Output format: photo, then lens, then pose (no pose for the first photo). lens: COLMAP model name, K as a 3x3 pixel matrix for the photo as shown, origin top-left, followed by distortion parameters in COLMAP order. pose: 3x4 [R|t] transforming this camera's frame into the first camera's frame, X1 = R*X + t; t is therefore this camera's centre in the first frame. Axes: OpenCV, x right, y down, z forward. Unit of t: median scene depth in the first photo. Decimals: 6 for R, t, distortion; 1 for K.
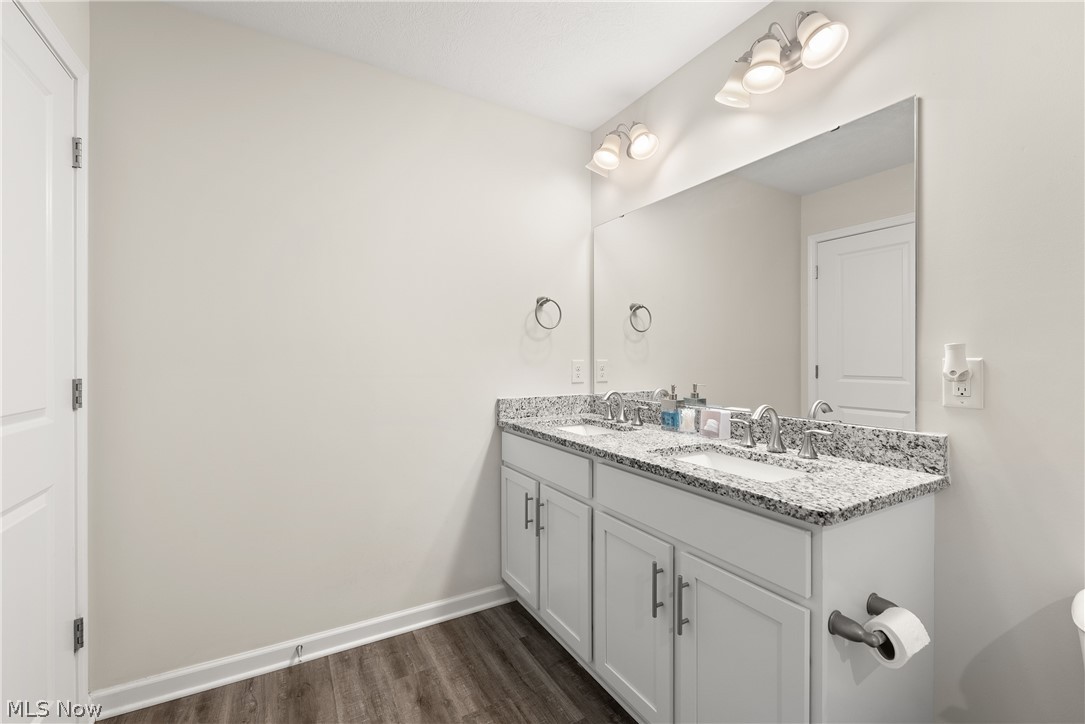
lens RADIAL K [[444.4, 0, 541.4], [0, 444.4, 362.5], [0, 0, 1]] dist [0.004427, 0.000444]
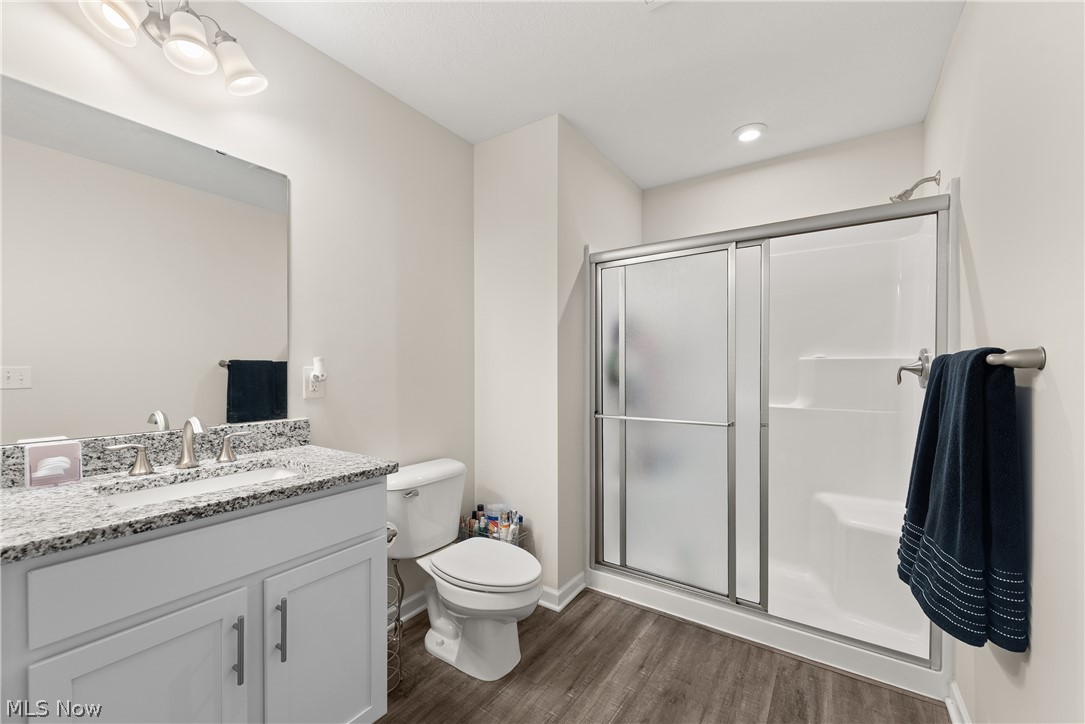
lens RADIAL K [[435.3, 0, 539.9], [0, 435.3, 368.8], [0, 0, 1]] dist [0.001088, -0.000661]
pose [[-0.416760, -0.006313, 0.908995, -0.688791], [0.003832, 0.999955, 0.008701, -0.011111], [-0.909009, 0.007110, -0.416716, 0.816450]]
